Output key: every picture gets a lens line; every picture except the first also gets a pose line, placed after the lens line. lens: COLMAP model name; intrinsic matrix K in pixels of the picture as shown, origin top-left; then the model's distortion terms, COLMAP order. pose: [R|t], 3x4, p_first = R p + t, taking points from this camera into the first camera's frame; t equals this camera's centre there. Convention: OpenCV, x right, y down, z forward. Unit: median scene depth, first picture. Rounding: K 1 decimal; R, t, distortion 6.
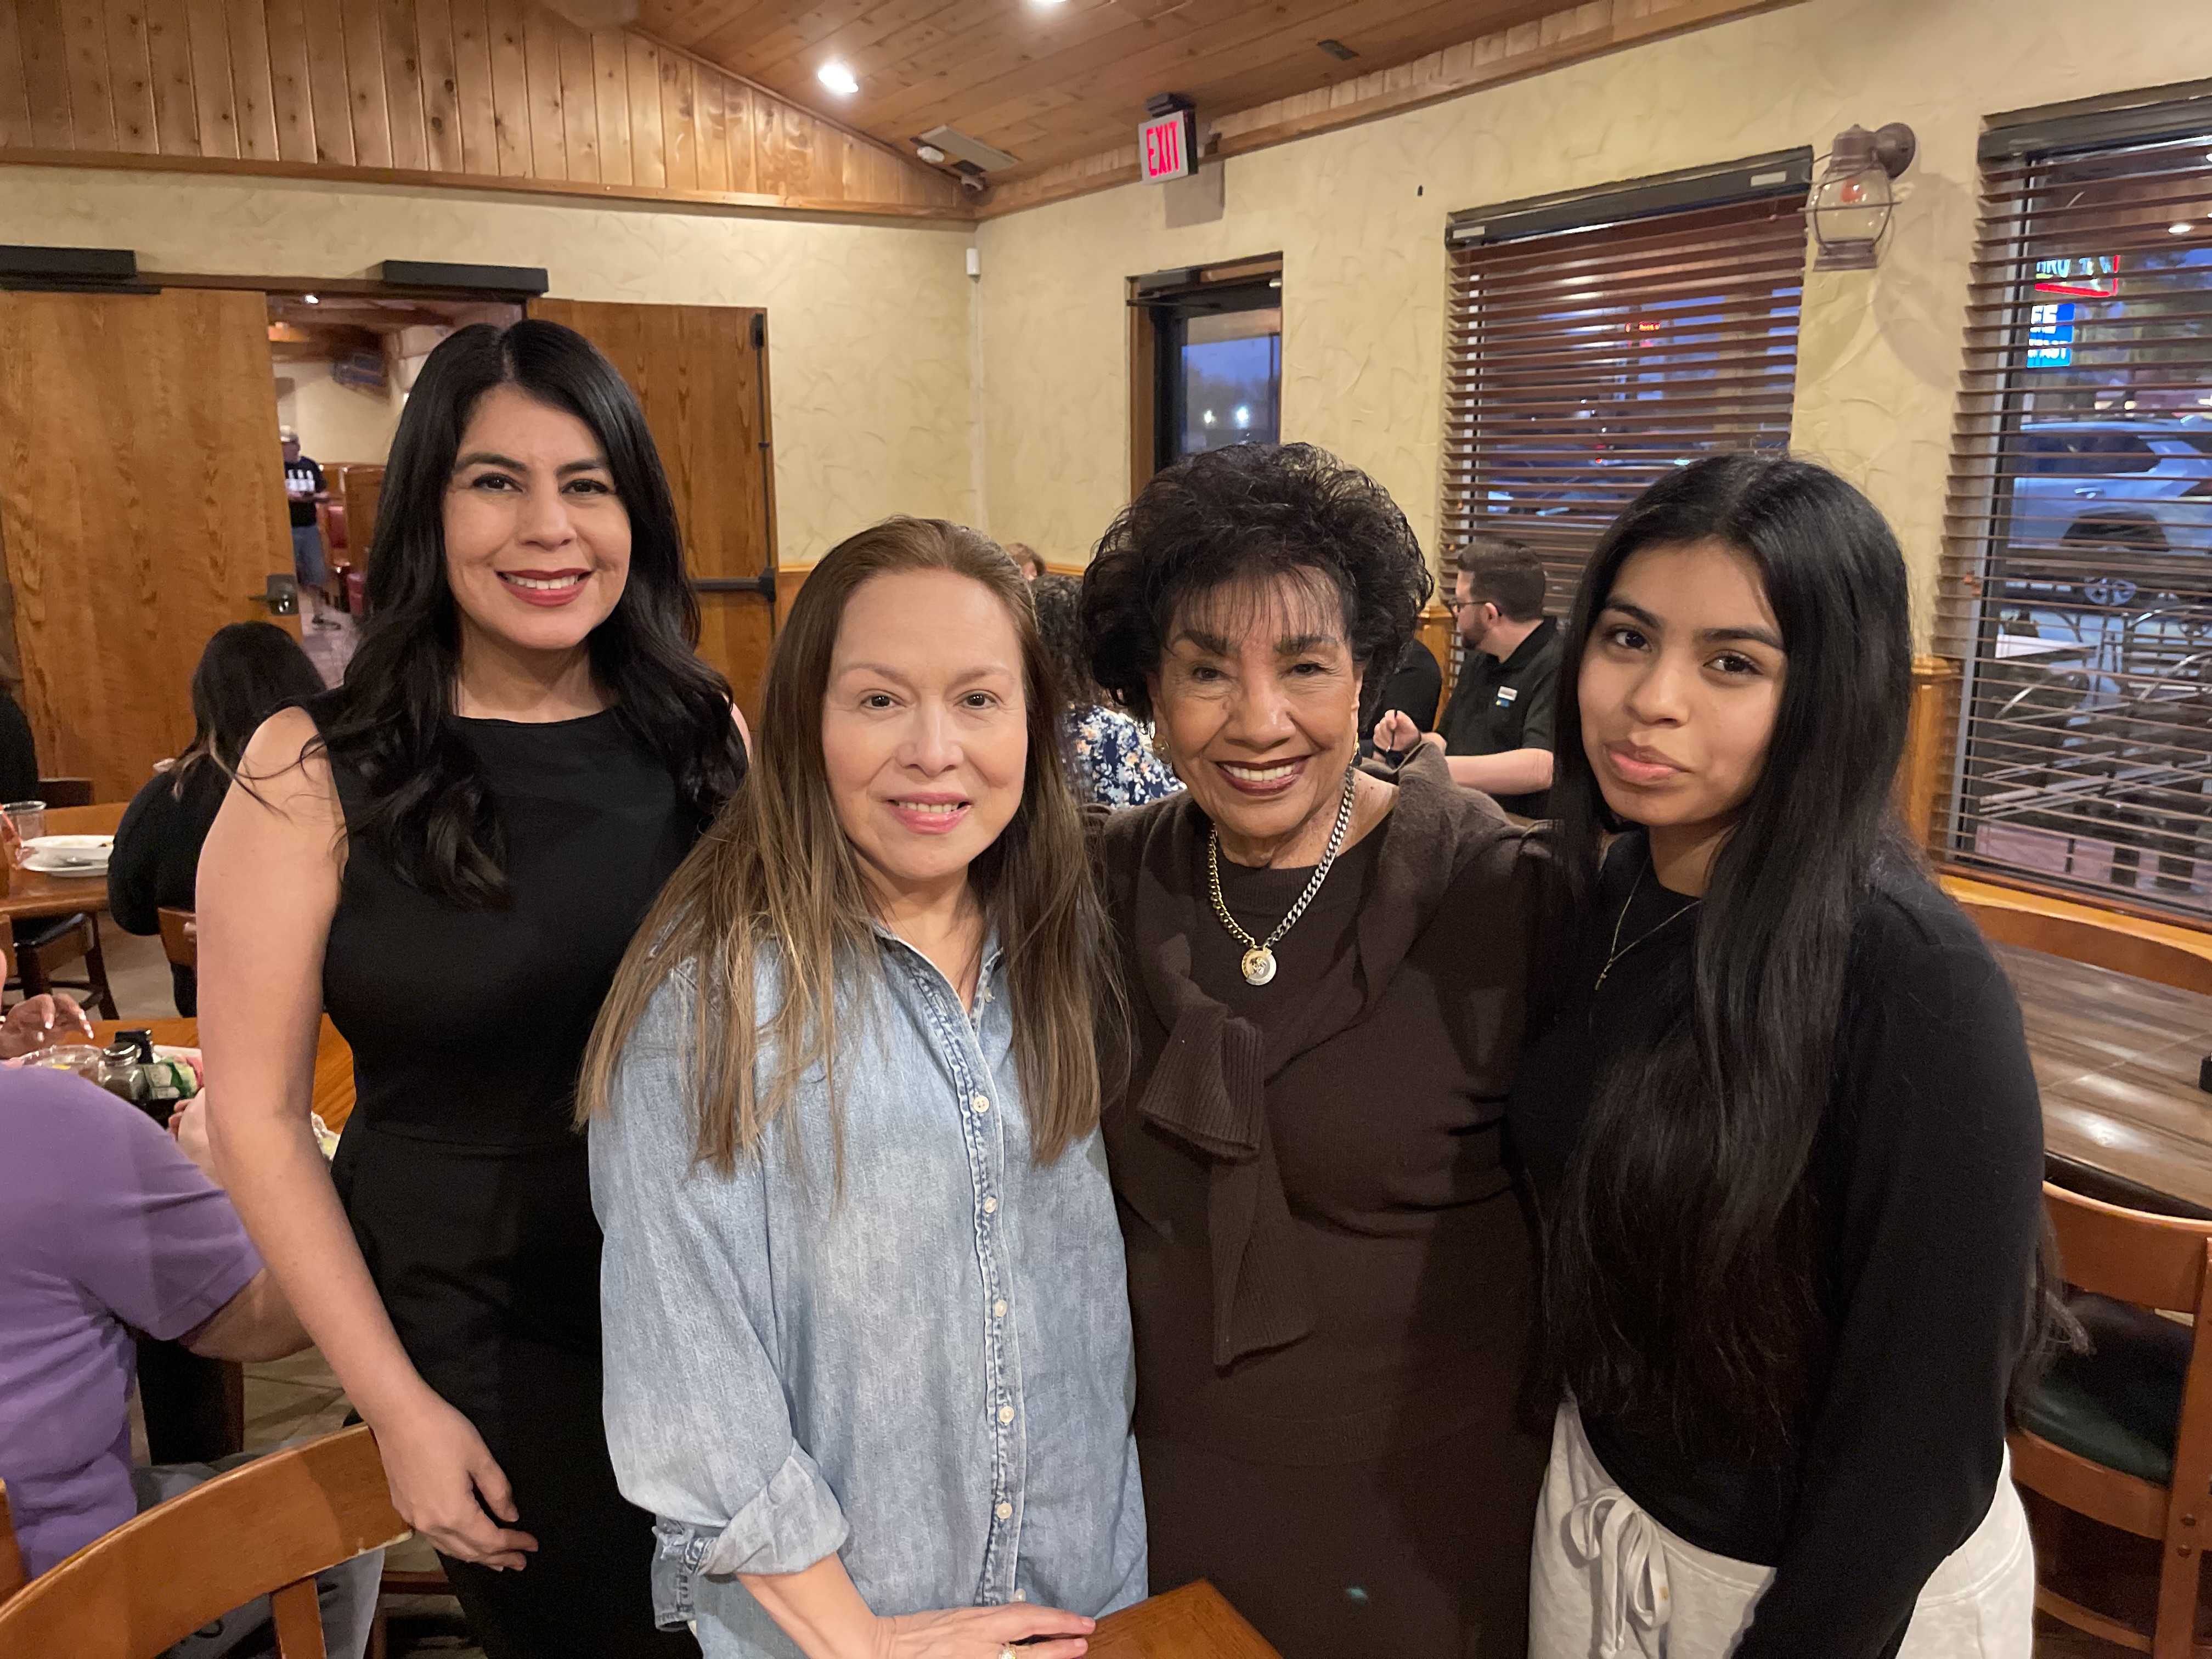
lens RADIAL K [[1720.5, 0, 1106.0], [0, 1720.5, 829.5], [0, 0, 1]] dist [0.070493, -0.094738]
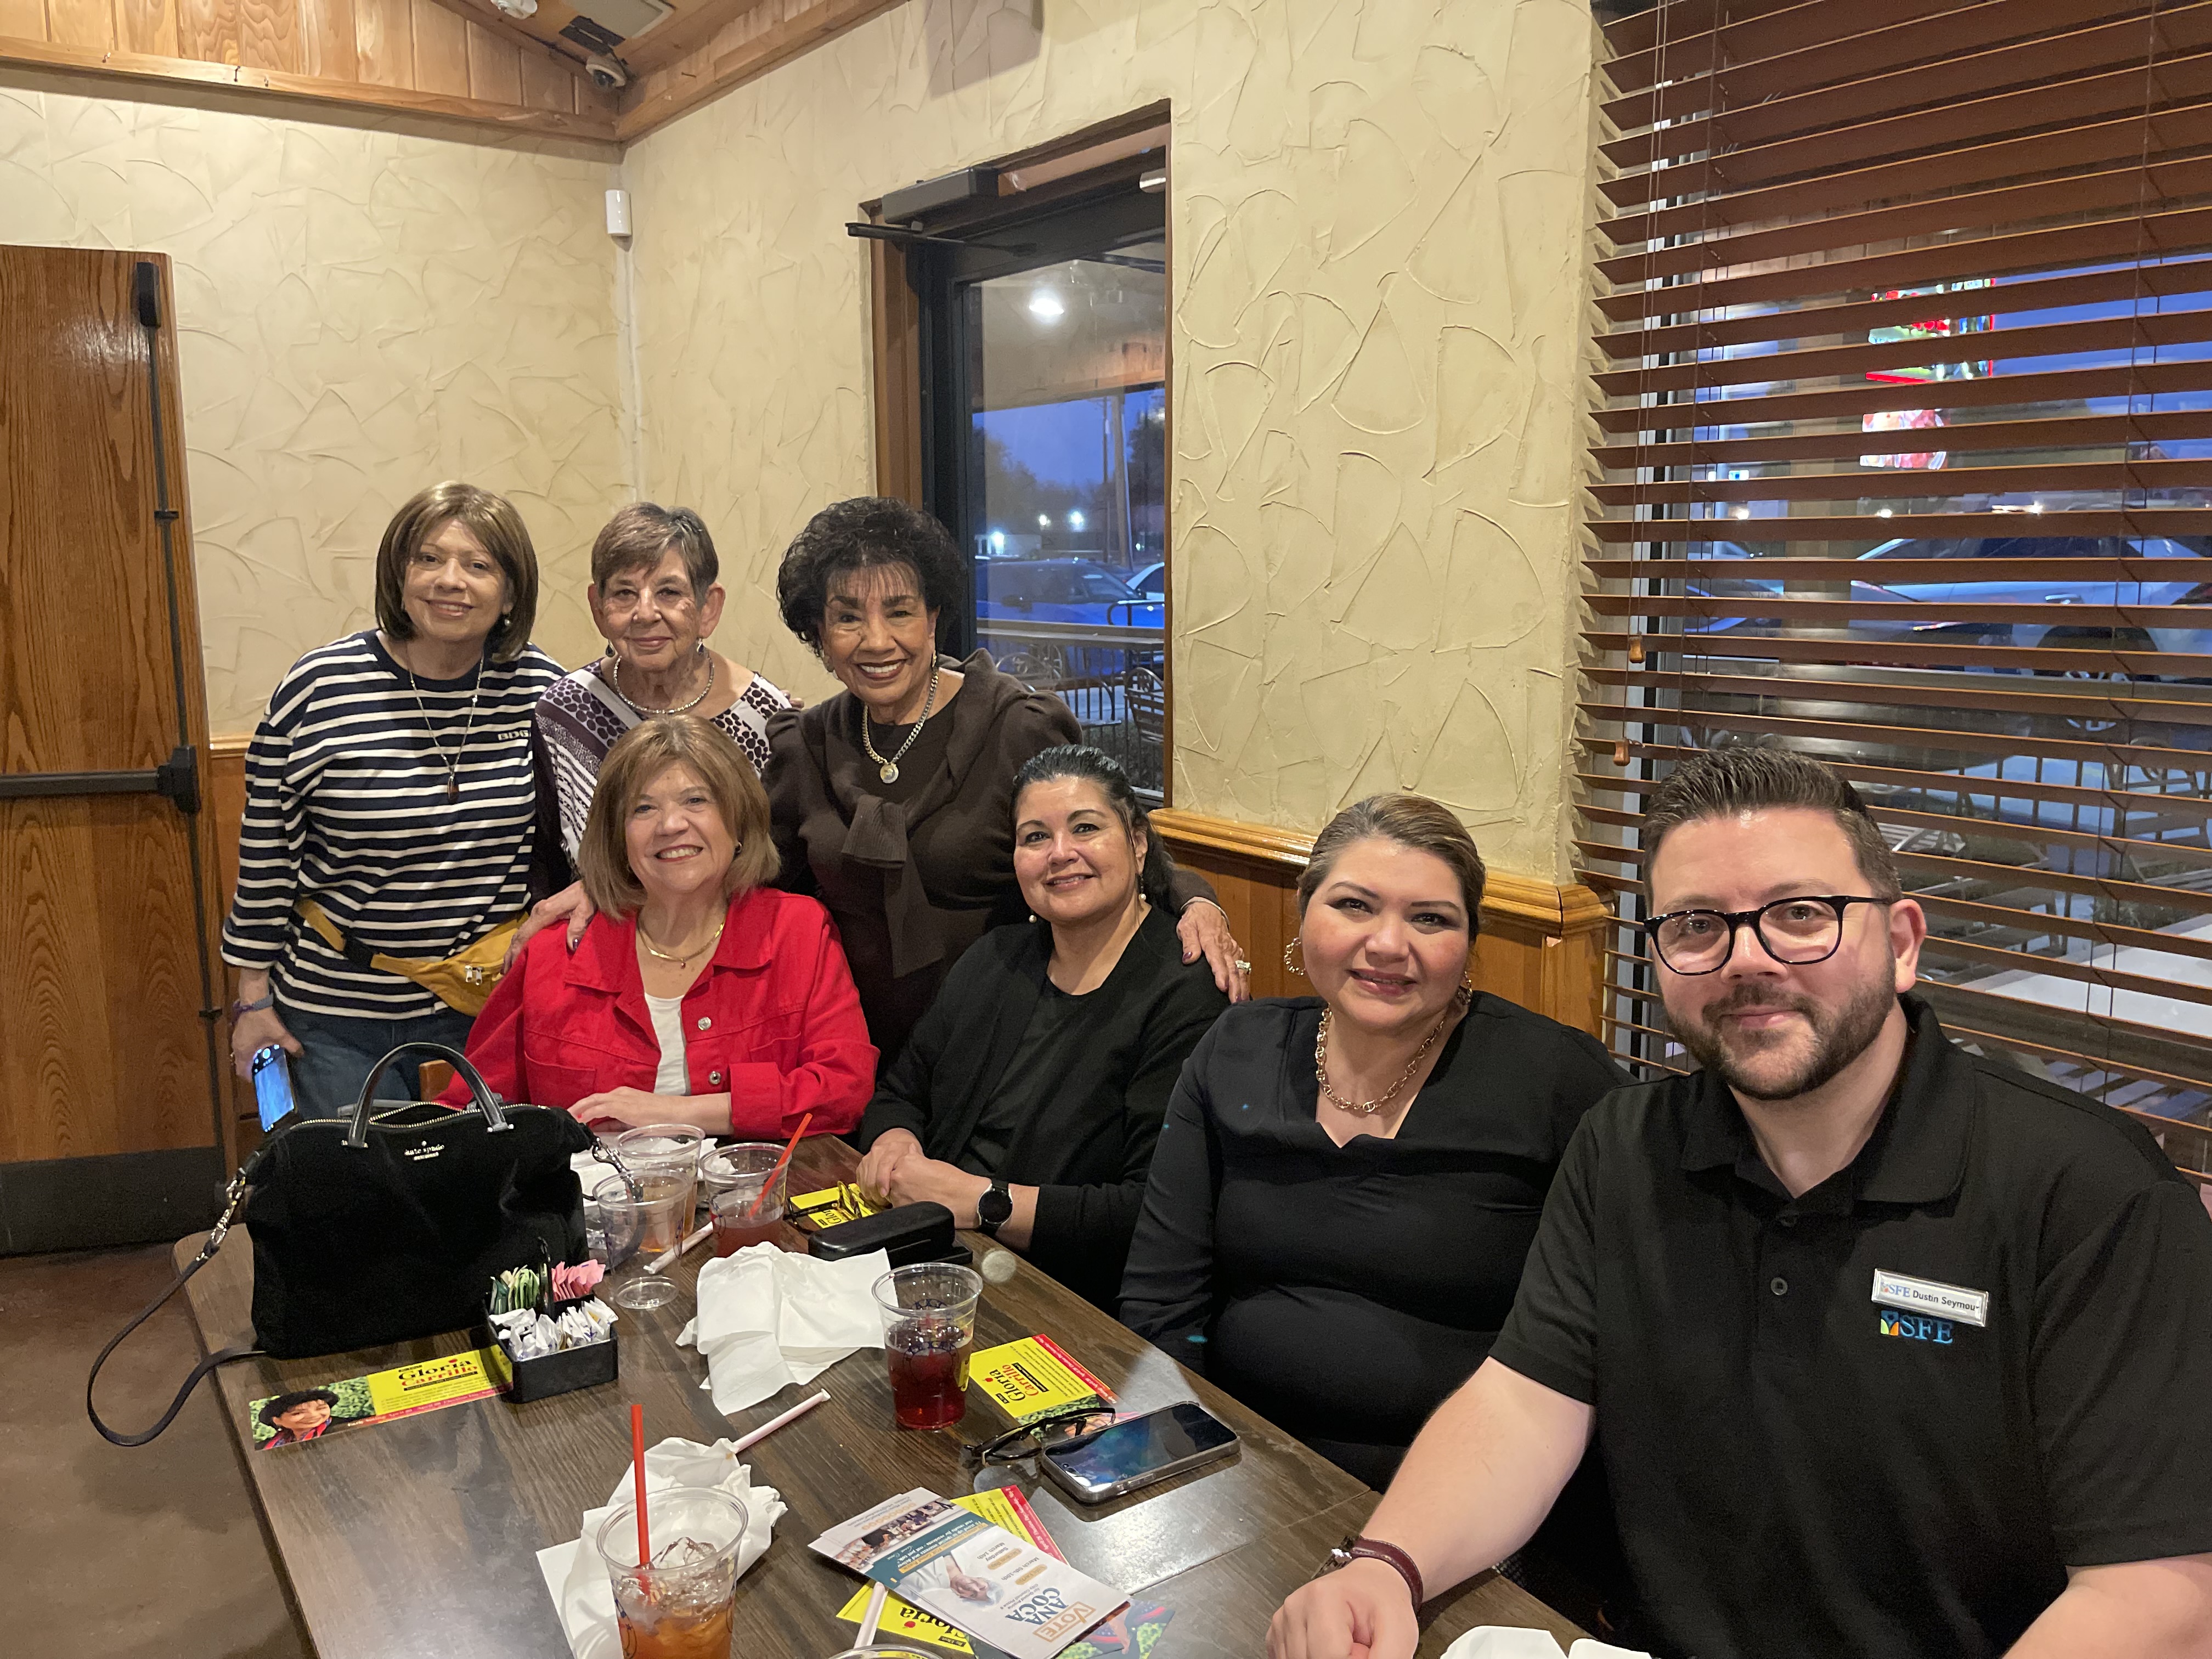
lens RADIAL K [[1720.5, 0, 1106.0], [0, 1720.5, 829.5], [0, 0, 1]] dist [0.070493, -0.094738]
pose [[0.995645, -0.011535, 0.092514, 0.036852], [0.016812, 0.998263, -0.056460, -0.103374], [-0.091702, 0.057769, 0.994109, 0.506450]]
